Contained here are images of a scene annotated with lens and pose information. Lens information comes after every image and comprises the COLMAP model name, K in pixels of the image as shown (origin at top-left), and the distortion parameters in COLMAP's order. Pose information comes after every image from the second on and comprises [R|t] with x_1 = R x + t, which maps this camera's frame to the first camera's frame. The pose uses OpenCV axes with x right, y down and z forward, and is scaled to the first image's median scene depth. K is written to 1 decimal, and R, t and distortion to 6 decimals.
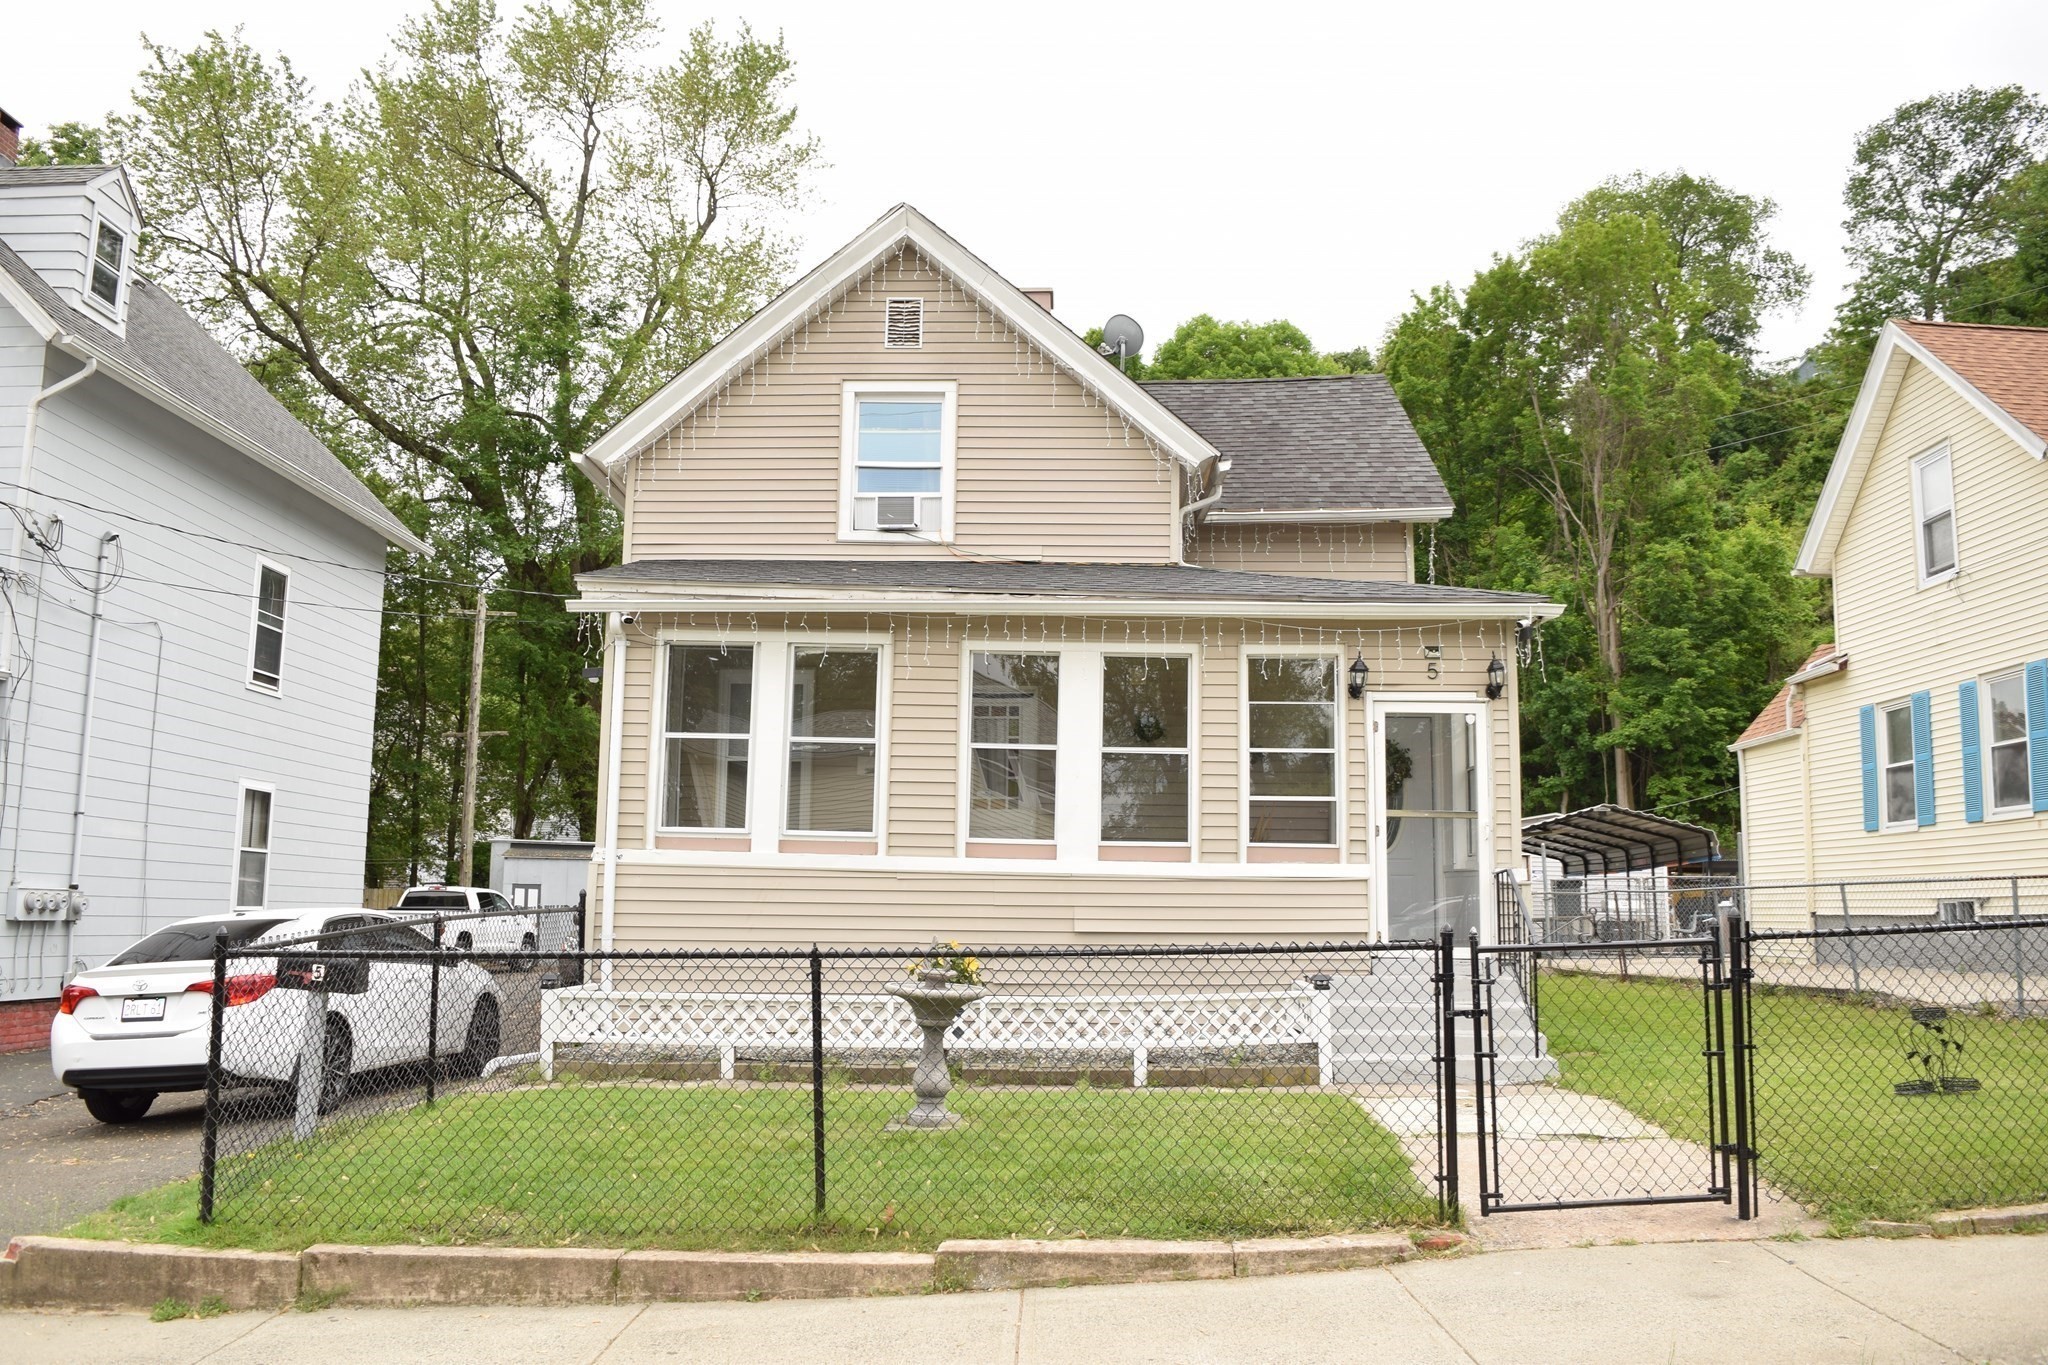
lens RADIAL K [[1621.2, 0, 1020.9], [0, 1621.2, 682.2], [0, 0, 1]] dist [-0.097176, 0.025905]
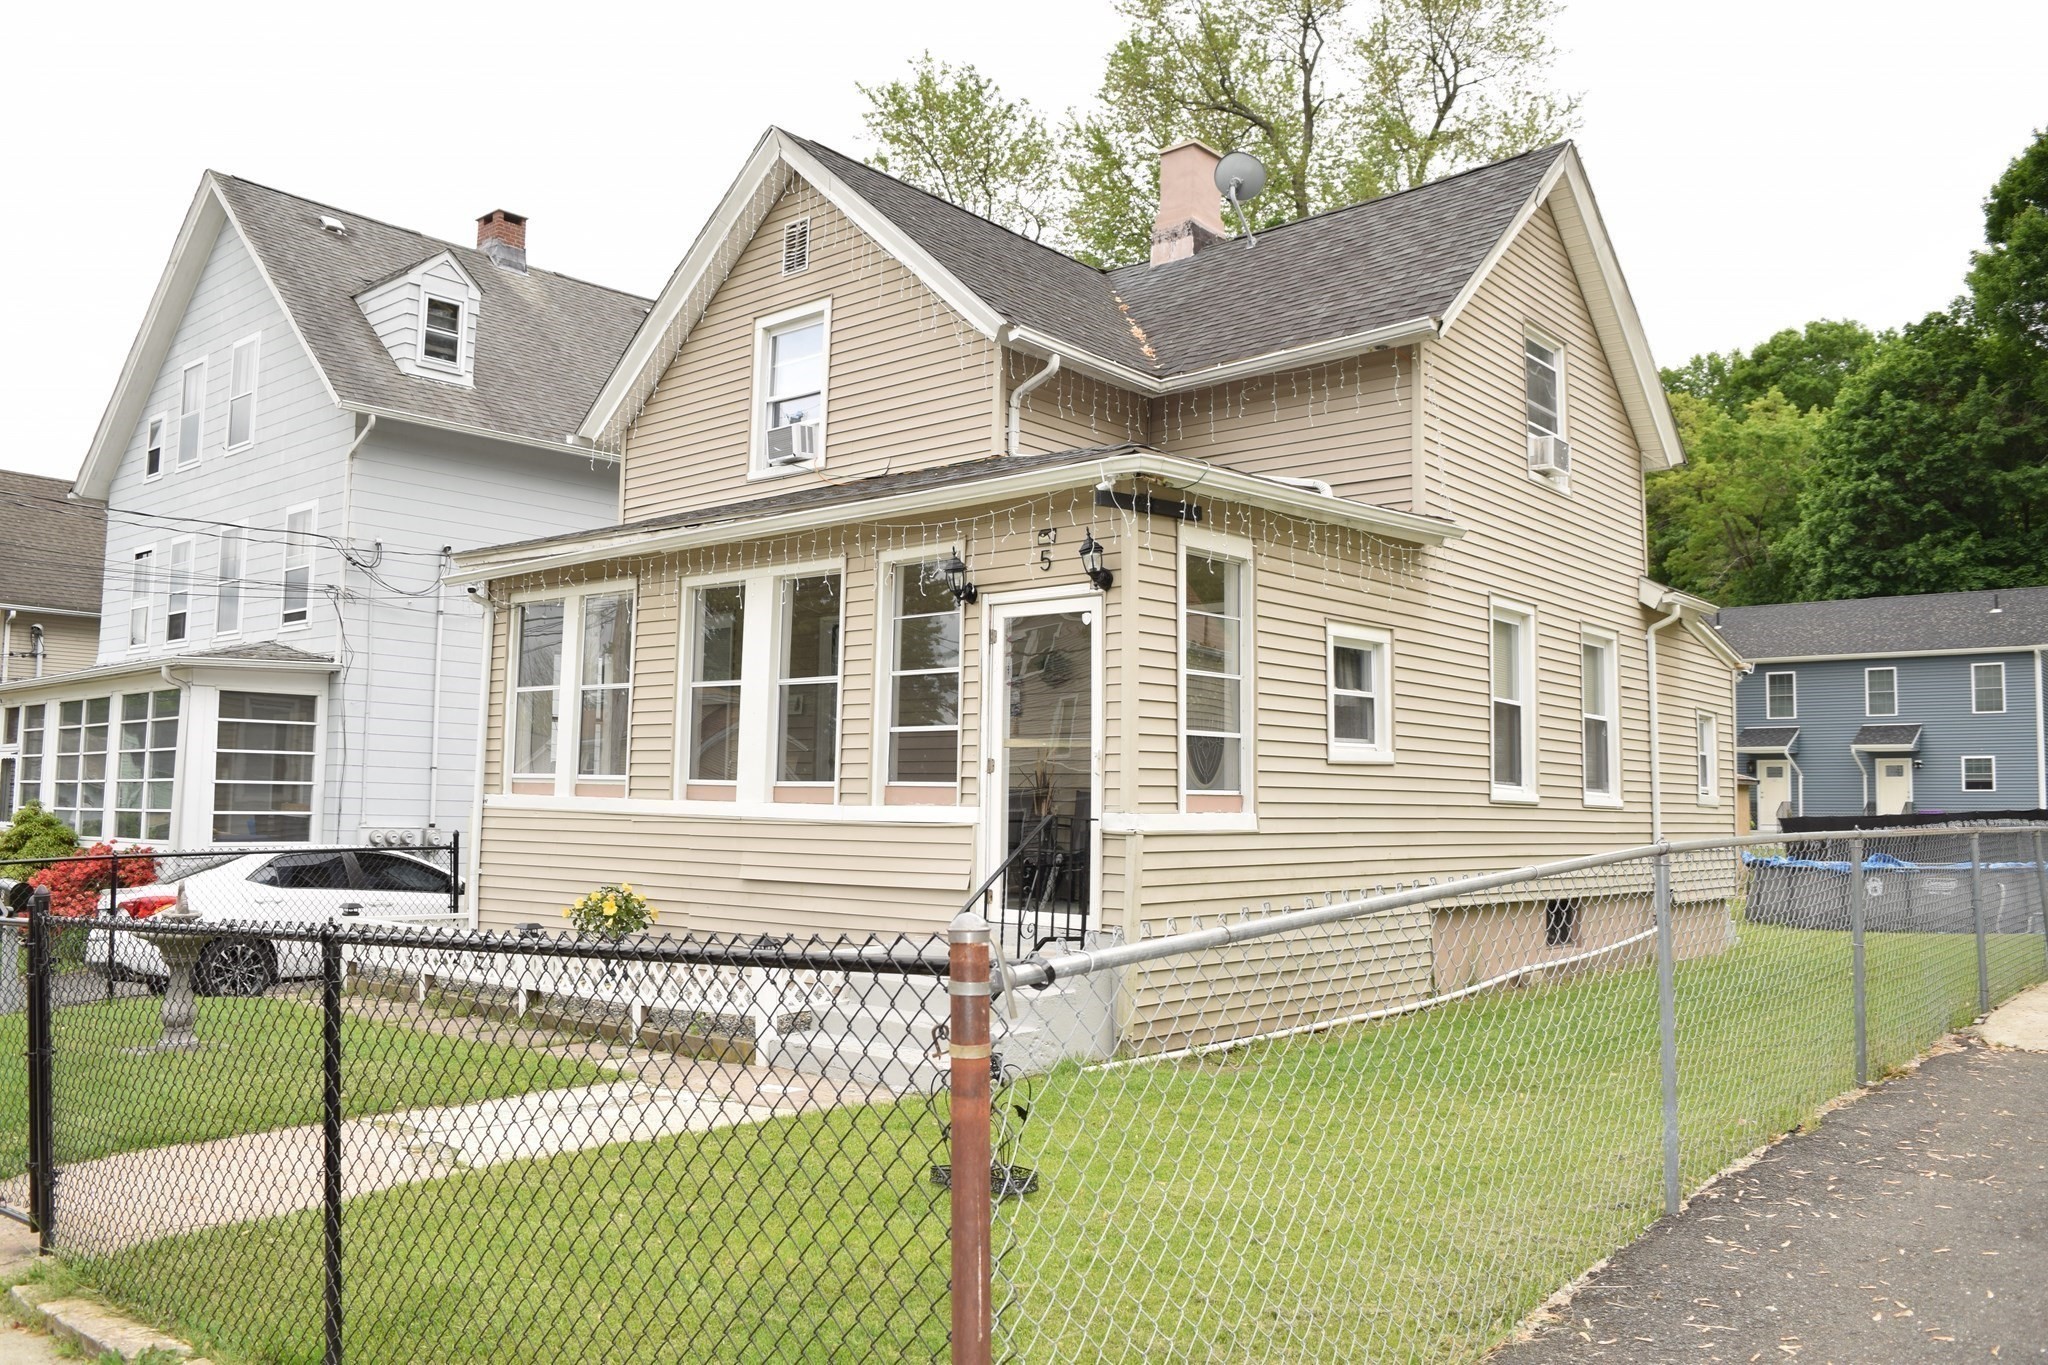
lens RADIAL K [[1621.2, 0, 1011.7], [0, 1621.2, 691.1], [0, 0, 1]] dist [-0.097176, 0.025905]
pose [[0.761375, -0.048869, -0.646467, 0.741521], [0.086258, 0.995926, 0.026303, 0.033636], [0.642548, -0.075789, 0.762488, 0.380914]]
